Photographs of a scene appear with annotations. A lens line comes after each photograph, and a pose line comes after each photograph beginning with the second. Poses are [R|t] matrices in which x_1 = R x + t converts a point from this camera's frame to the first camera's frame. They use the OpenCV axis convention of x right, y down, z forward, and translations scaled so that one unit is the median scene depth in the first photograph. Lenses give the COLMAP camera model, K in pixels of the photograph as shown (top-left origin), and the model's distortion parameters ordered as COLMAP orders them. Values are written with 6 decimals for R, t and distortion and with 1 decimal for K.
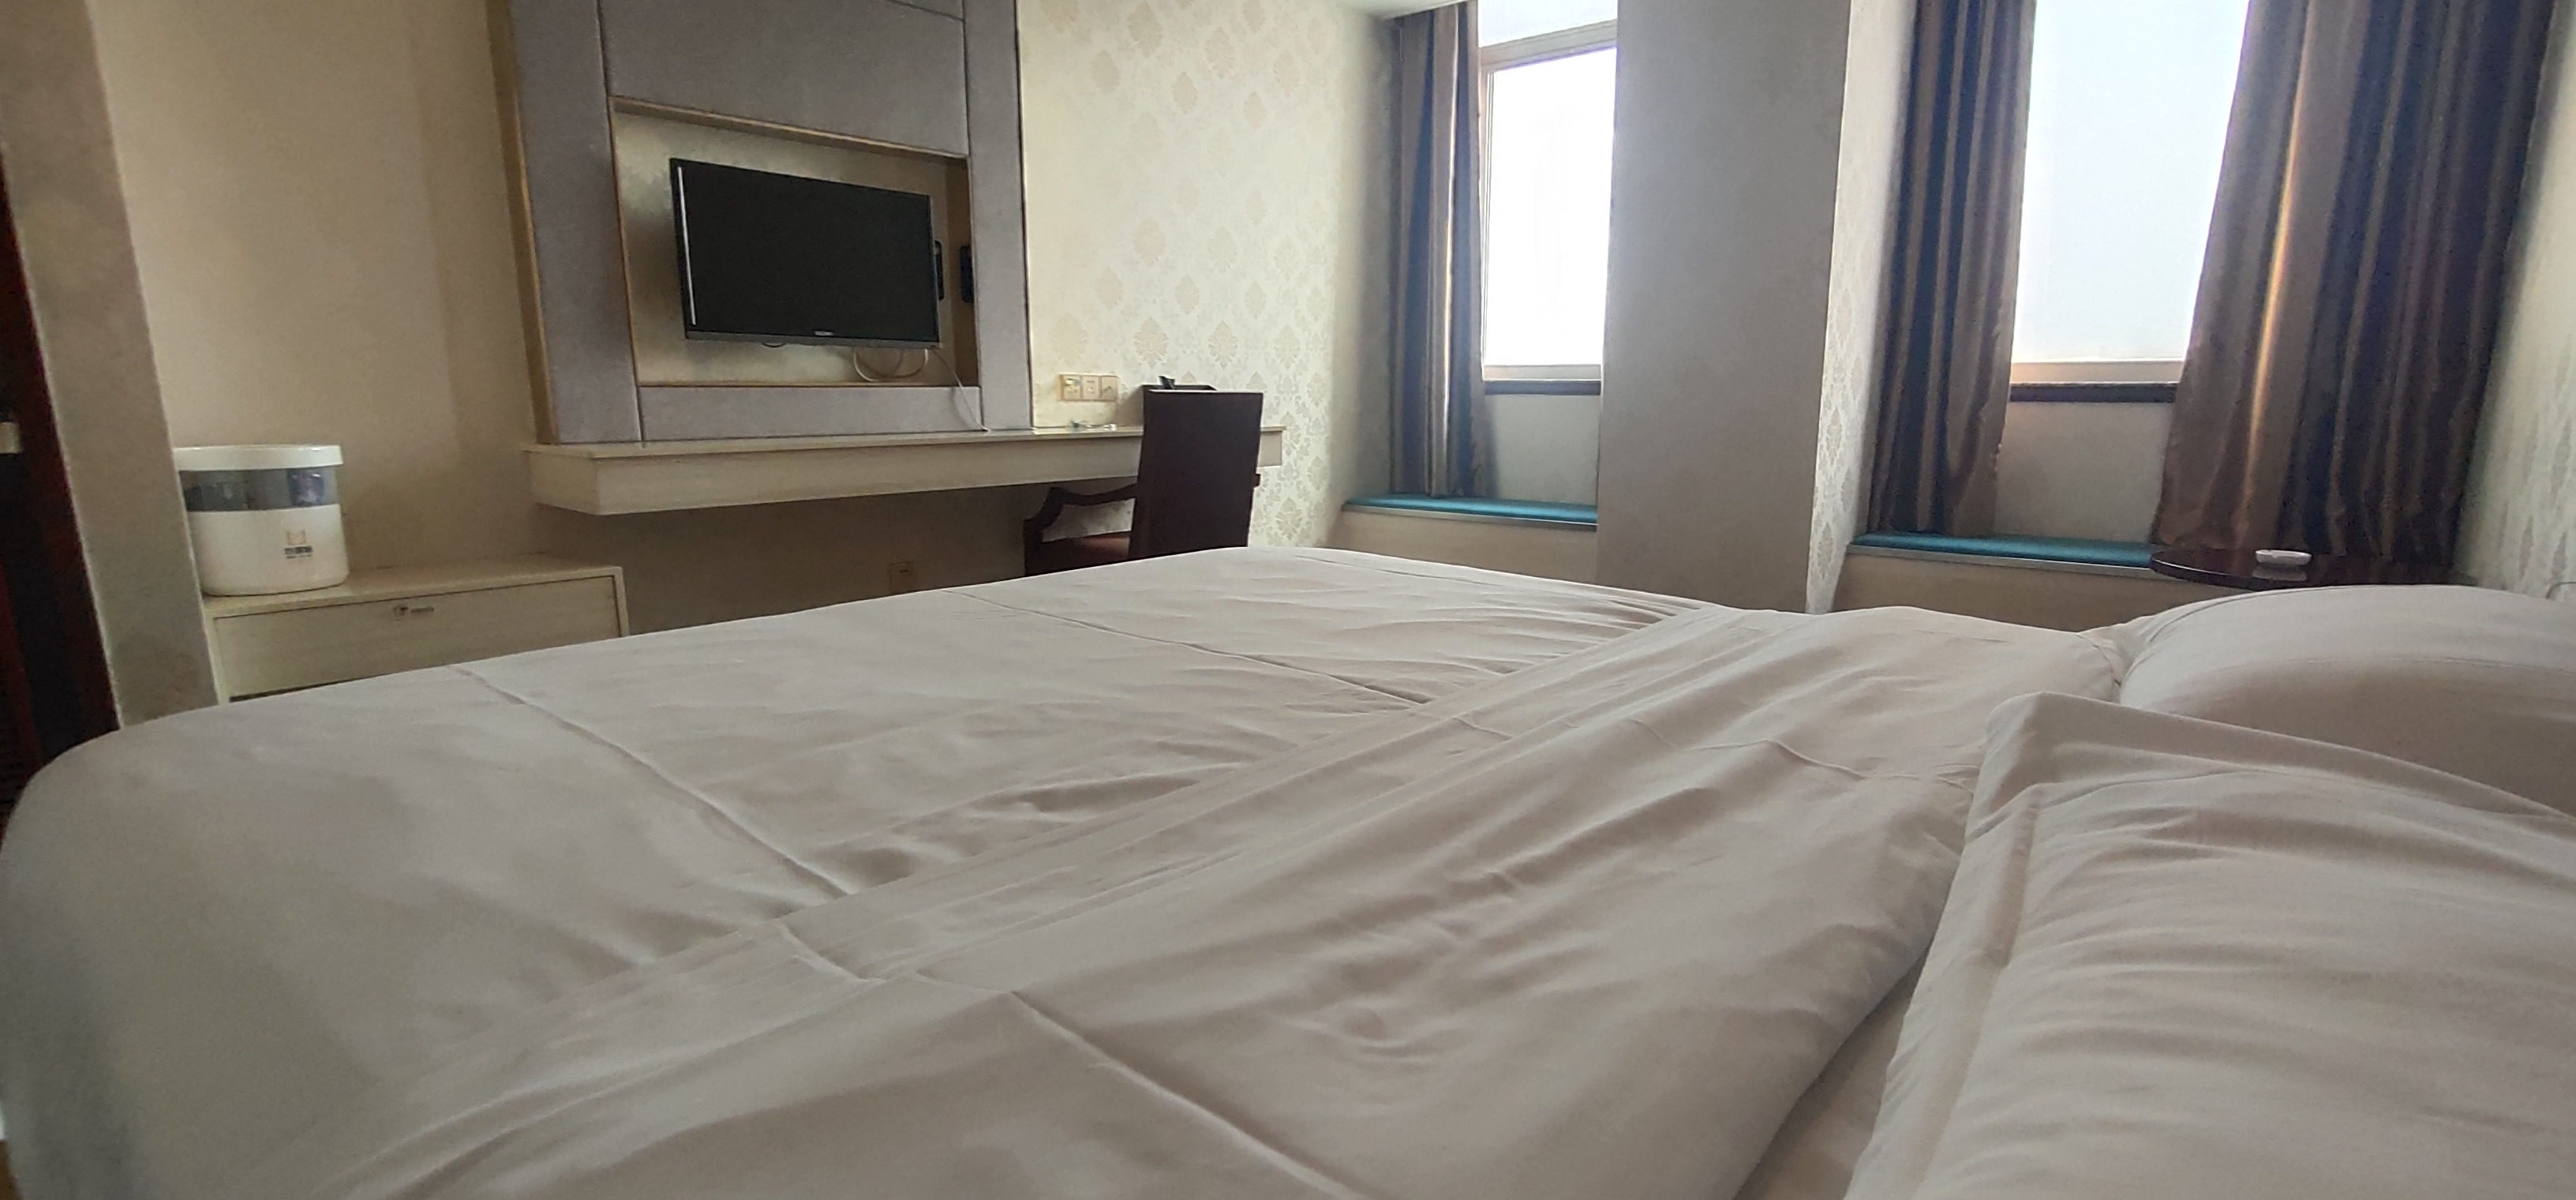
lens RADIAL K [[1164.7, 0, 1309.4], [0, 1164.7, 607.0], [0, 0, 1]] dist [-0.005277, -0.000054]
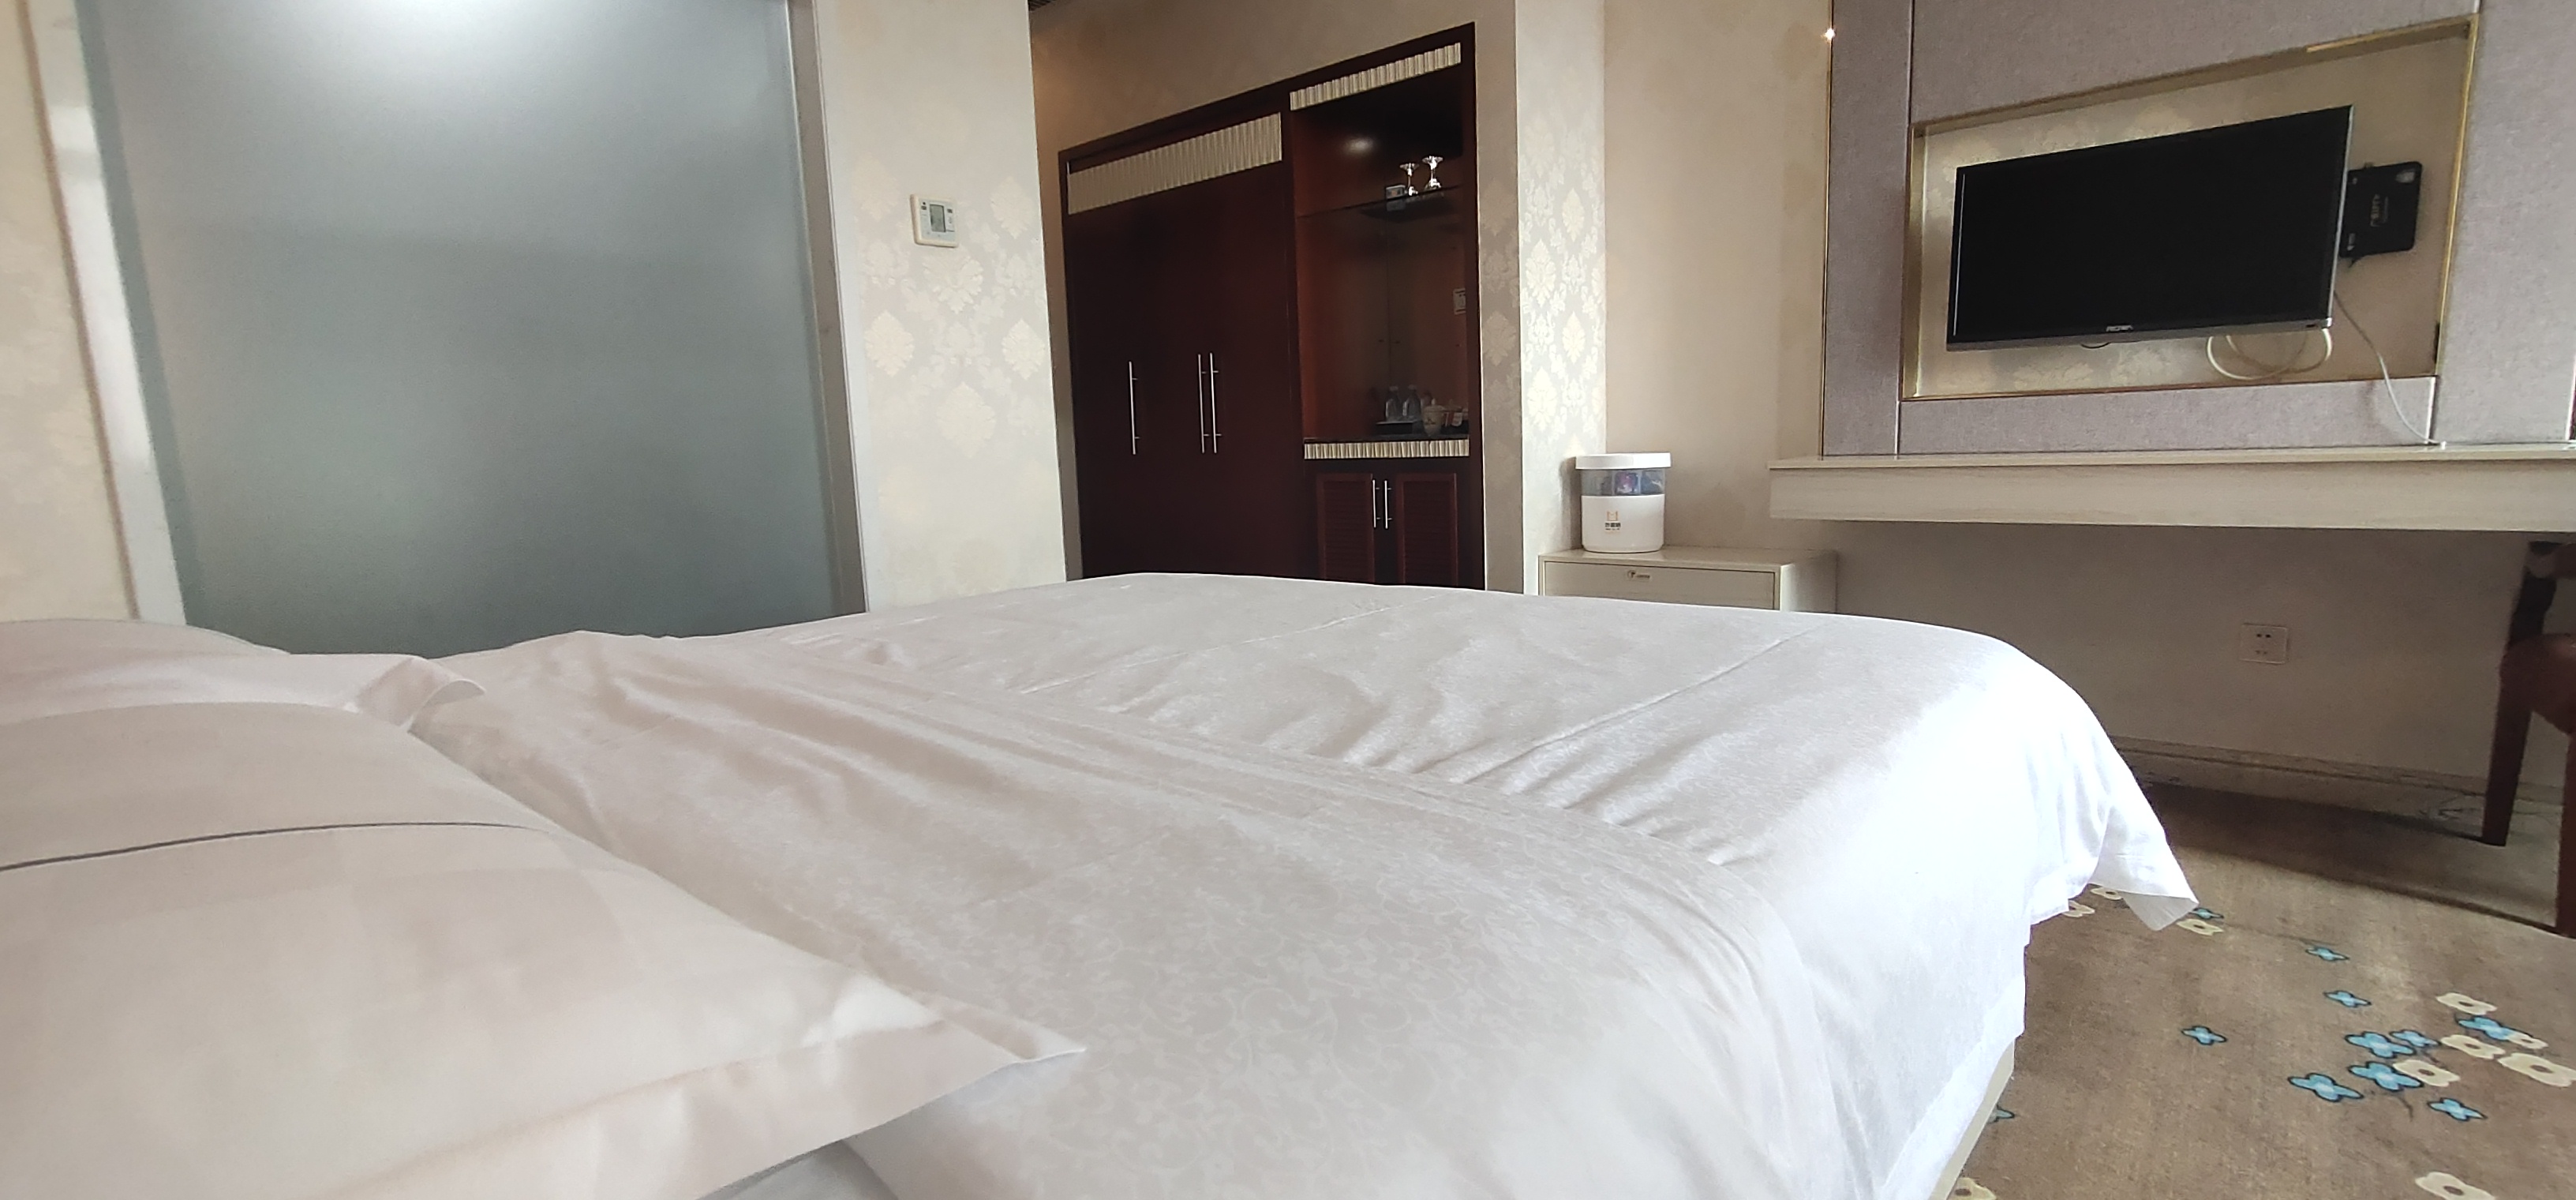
lens RADIAL K [[1164.7, 0, 1309.4], [0, 1164.7, 607.0], [0, 0, 1]] dist [-0.005277, -0.000054]
pose [[-0.063955, 0.153185, -0.986126, 0.437412], [-0.140331, 0.976950, 0.160861, -0.089995], [0.988037, 0.148672, -0.040984, 0.476961]]
